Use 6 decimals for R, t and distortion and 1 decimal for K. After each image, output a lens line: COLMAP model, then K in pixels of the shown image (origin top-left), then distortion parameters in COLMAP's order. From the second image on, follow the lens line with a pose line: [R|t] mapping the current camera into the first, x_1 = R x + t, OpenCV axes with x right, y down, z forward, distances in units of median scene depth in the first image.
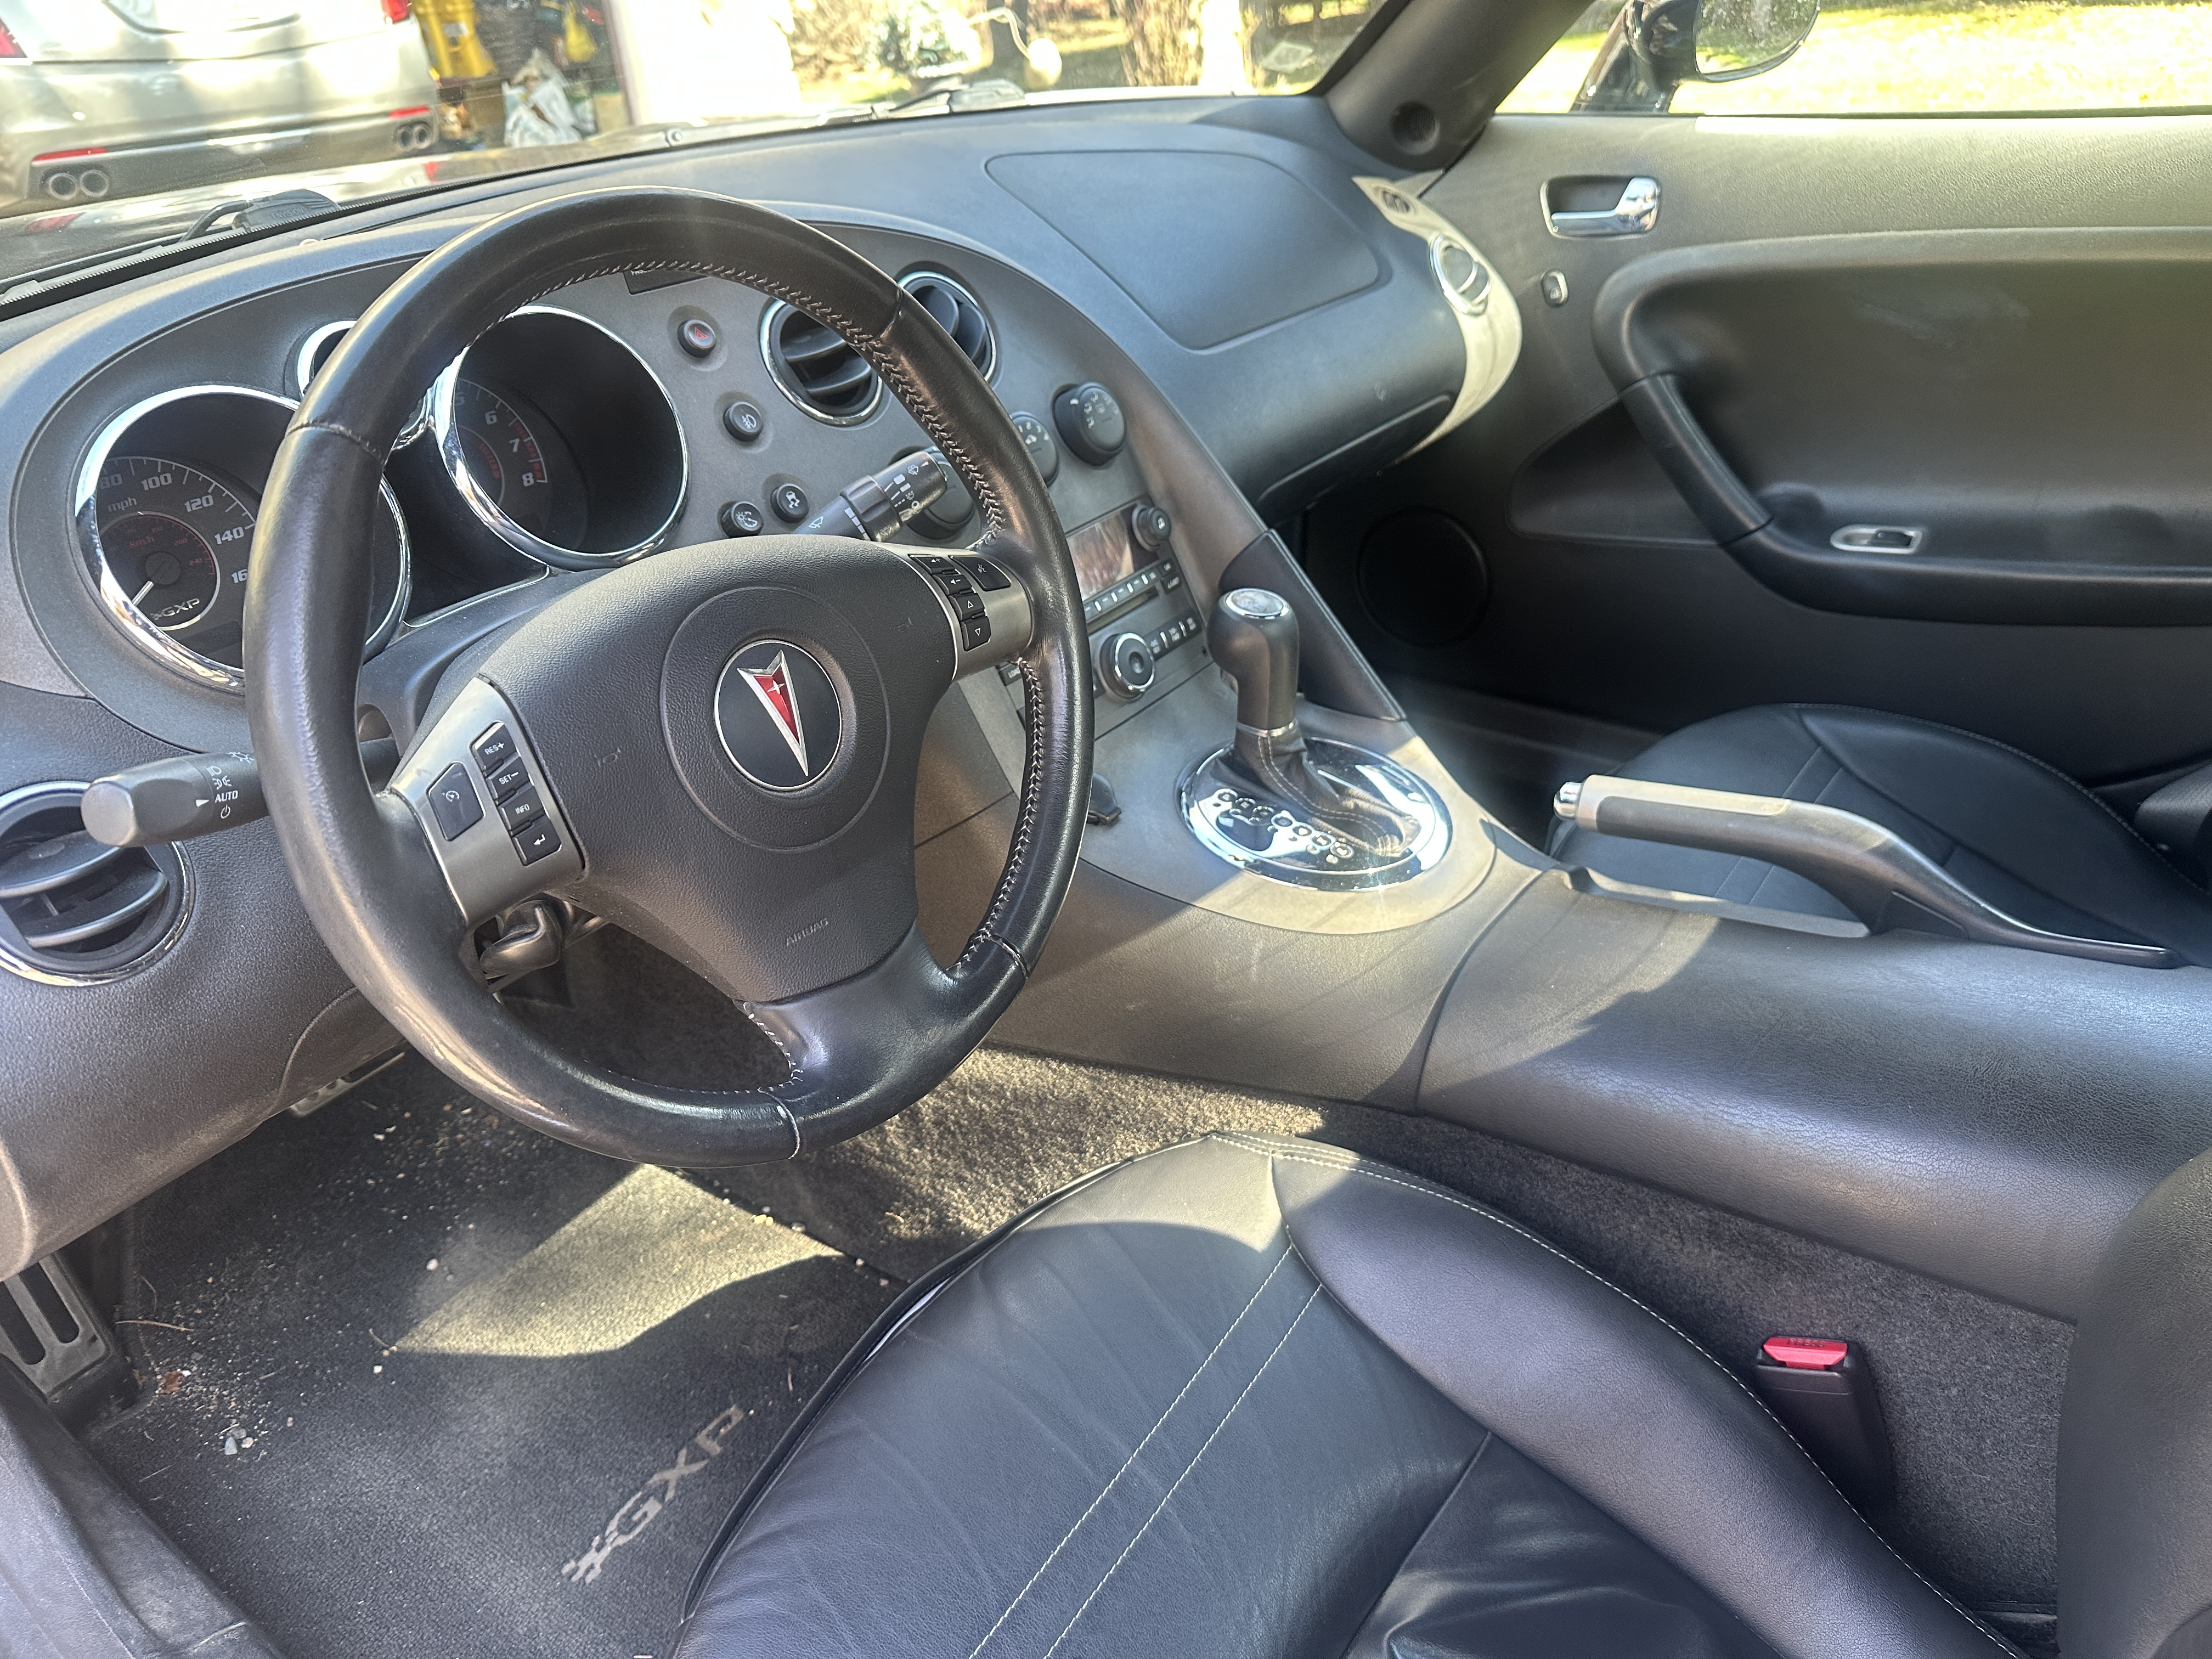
lens RADIAL K [[1567.7, 0, 1103.6], [0, 1567.7, 848.9], [0, 0, 1]] dist [0.001537, -0.015915]
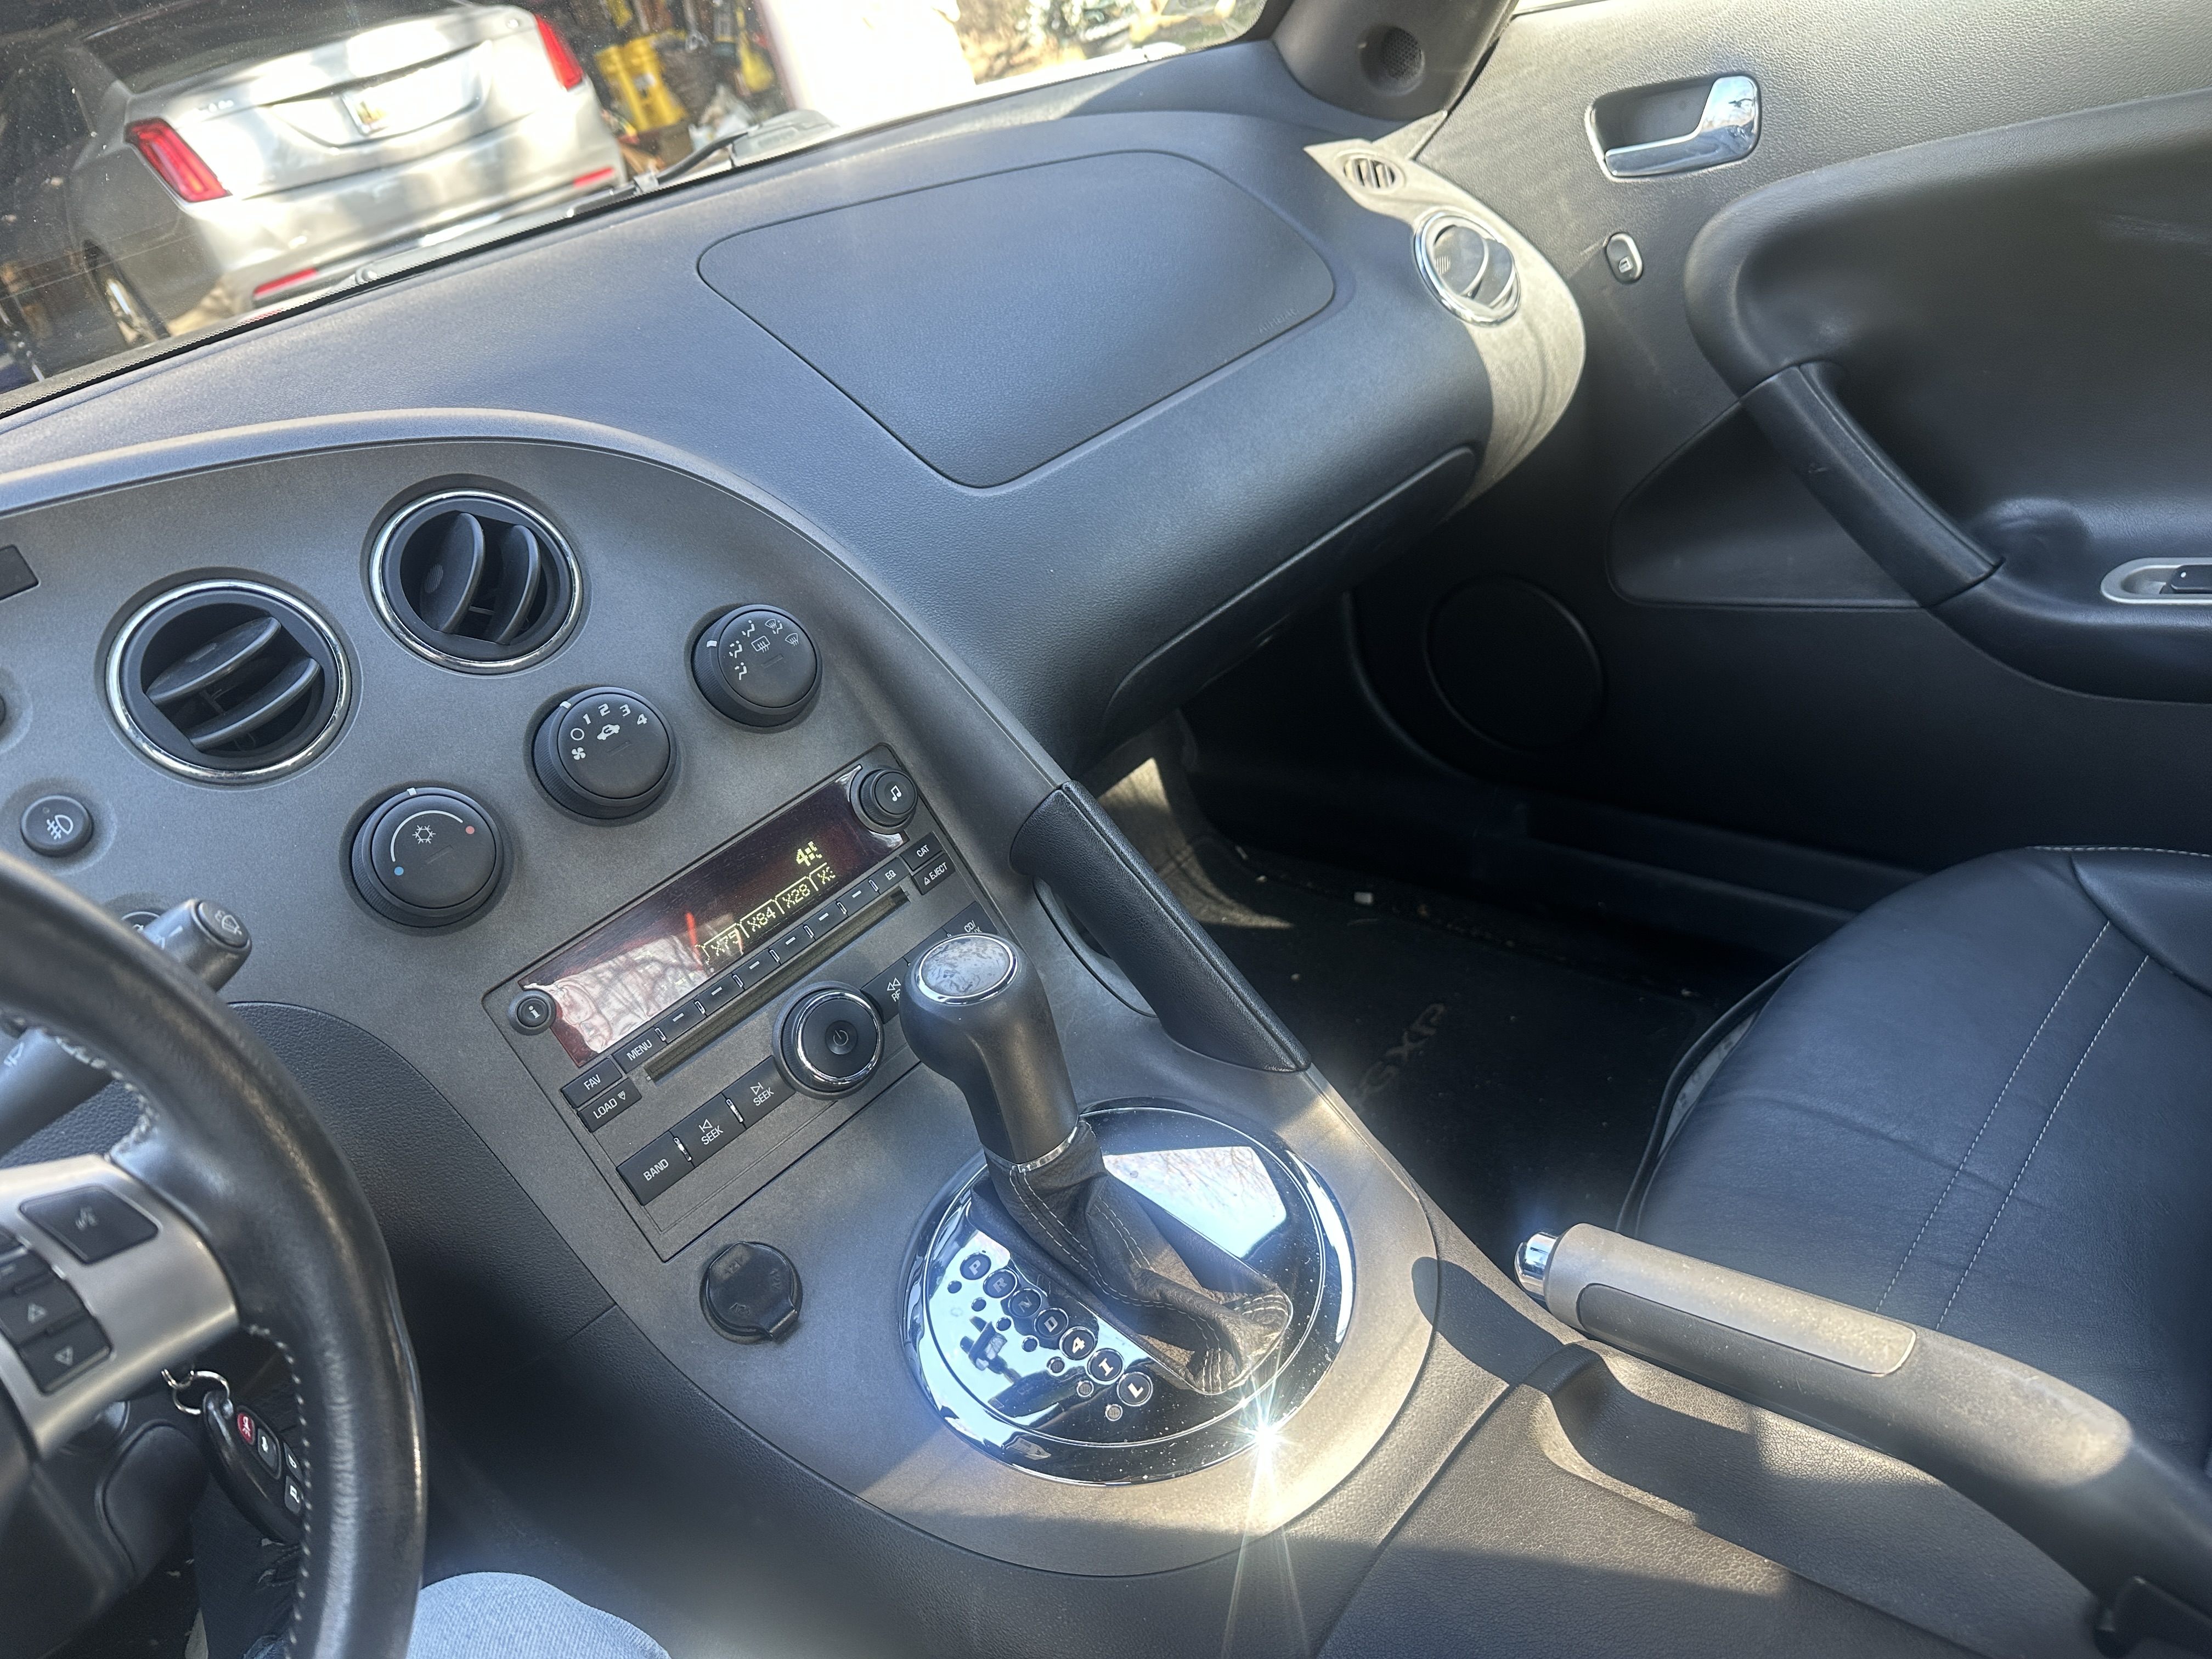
lens RADIAL K [[1524.9, 0, 1106.0], [0, 1524.9, 829.5], [0, 0, 1]] dist [0.100581, -0.163268]
pose [[0.973174, -0.091132, -0.211252, 0.194230], [0.097310, 0.995072, 0.019013, -0.150586], [0.208478, -0.039060, 0.977247, 0.299347]]
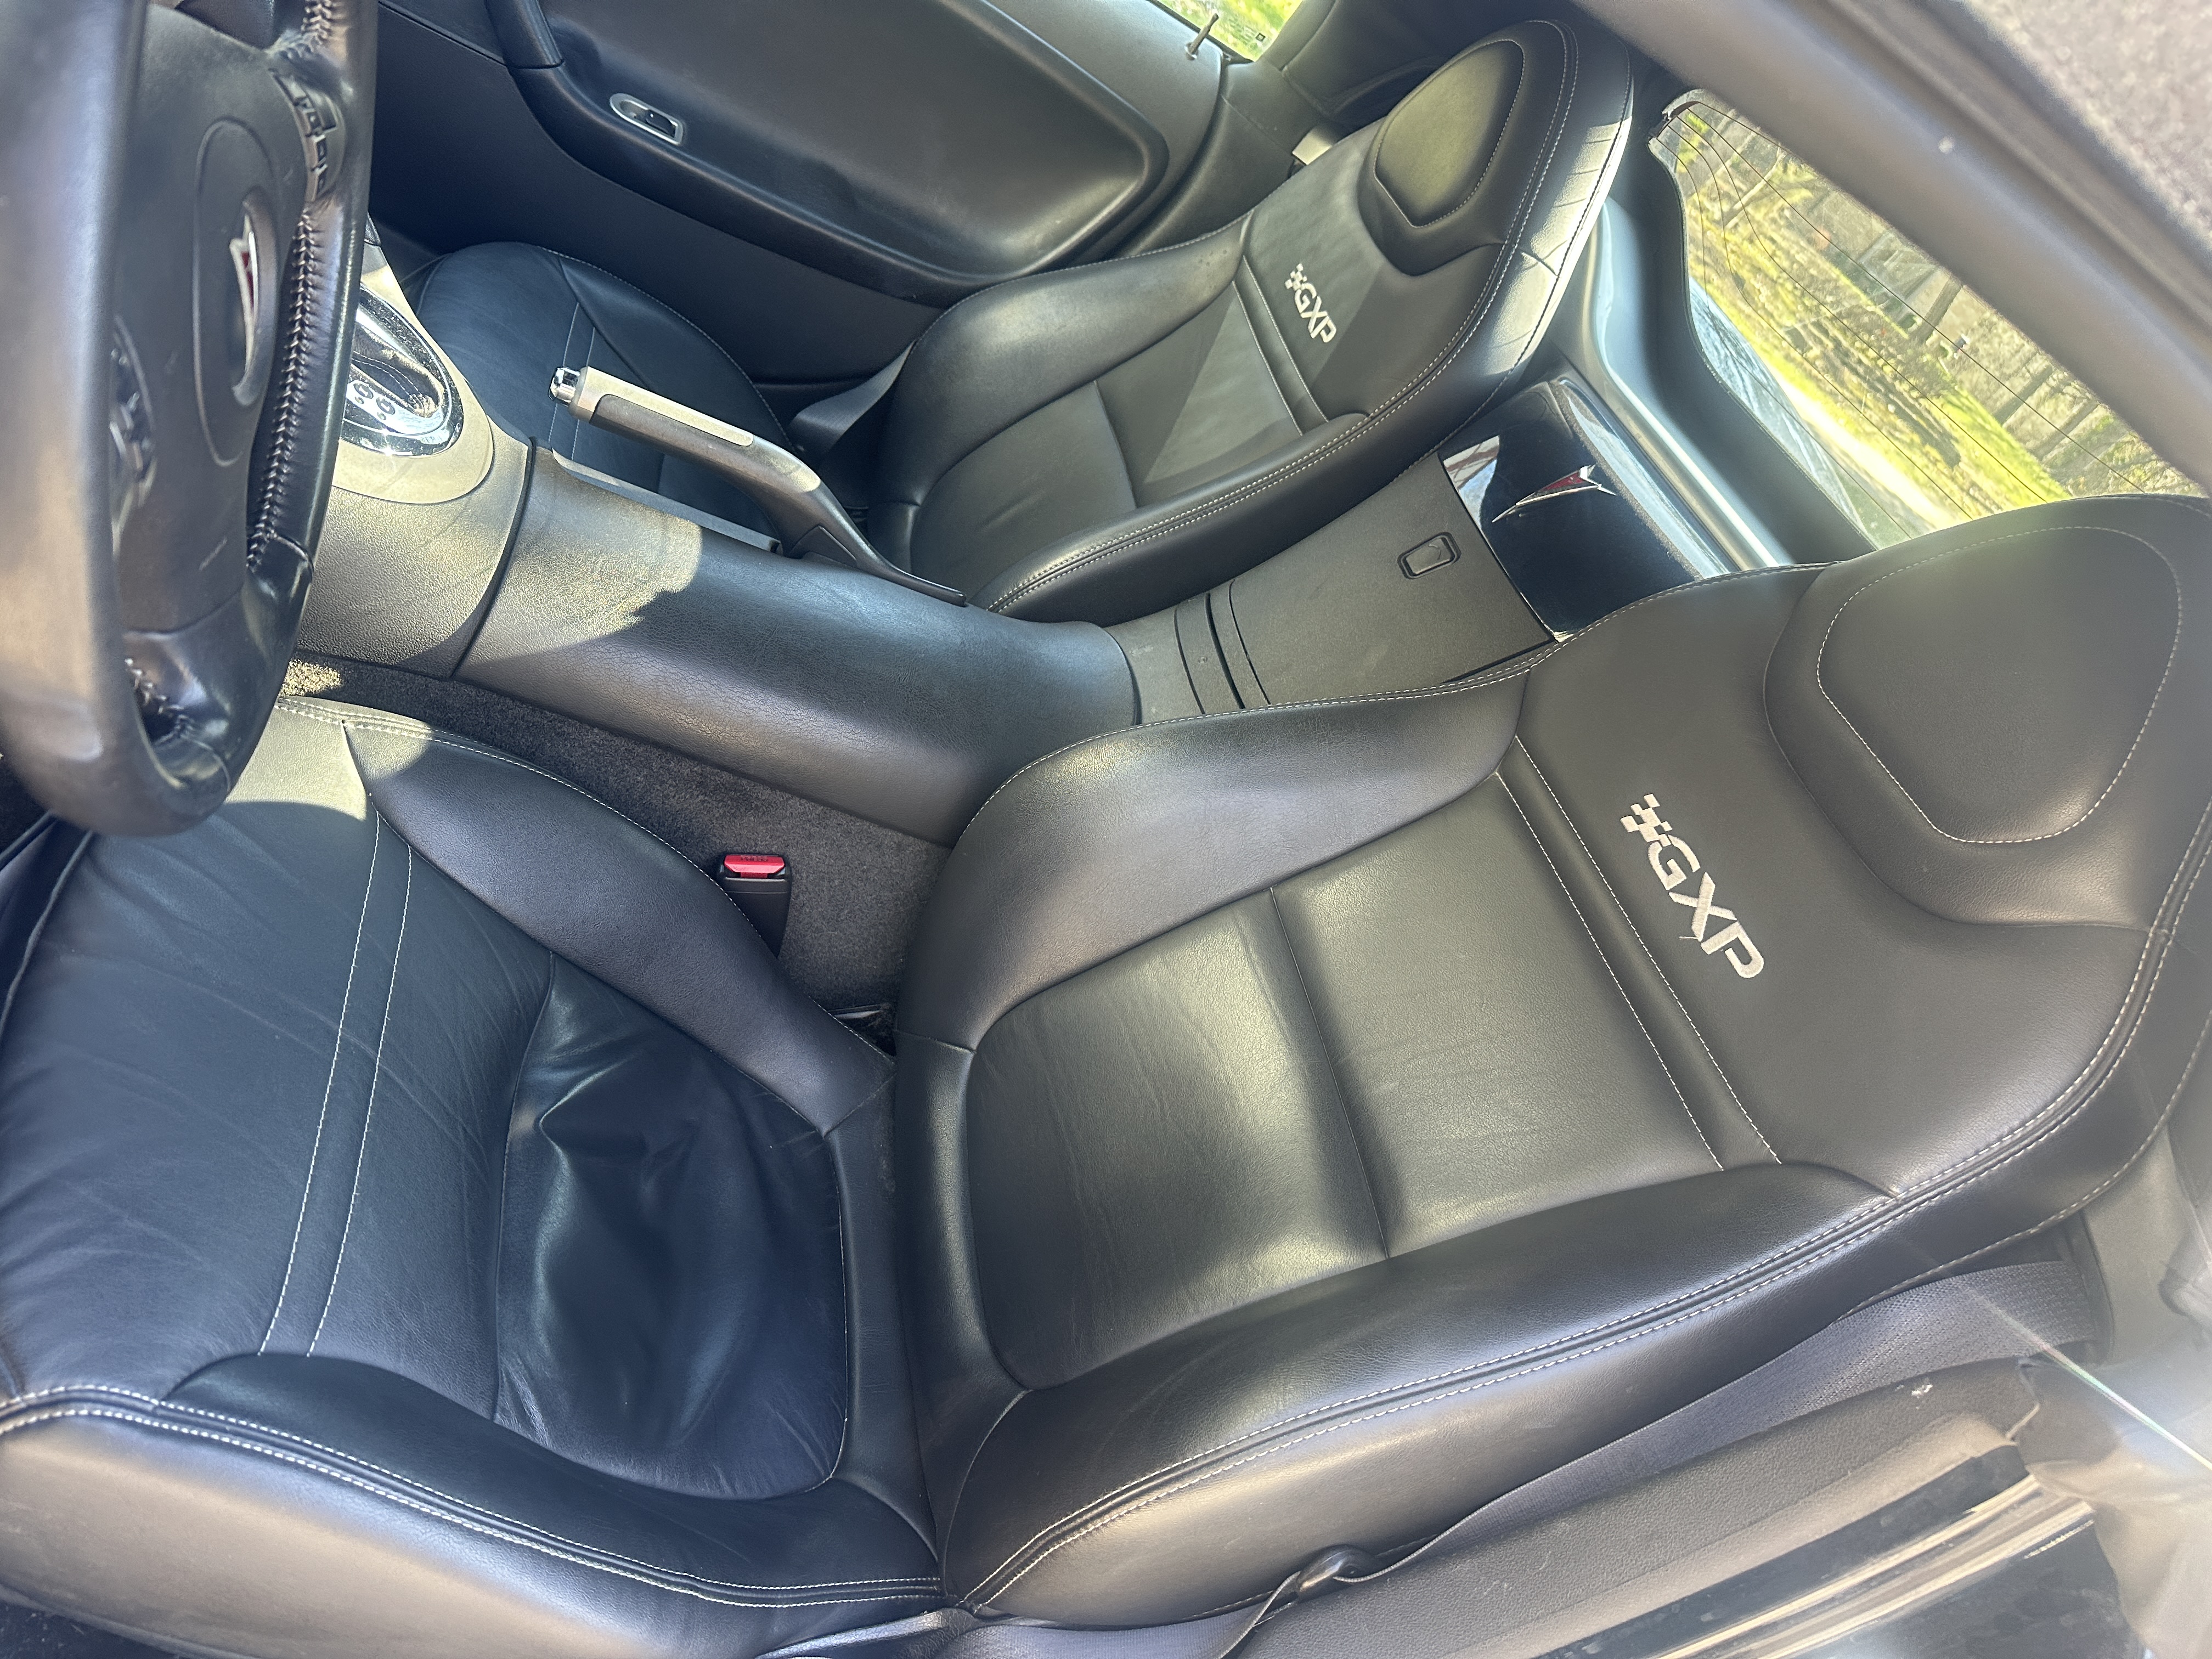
lens RADIAL K [[1567.7, 0, 1103.6], [0, 1567.7, 848.9], [0, 0, 1]] dist [0.001537, -0.015915]
pose [[0.519258, -0.088908, 0.849980, -0.309811], [-0.230505, 0.943145, 0.239470, -0.050737], [-0.822945, -0.320271, 0.469241, 0.062388]]
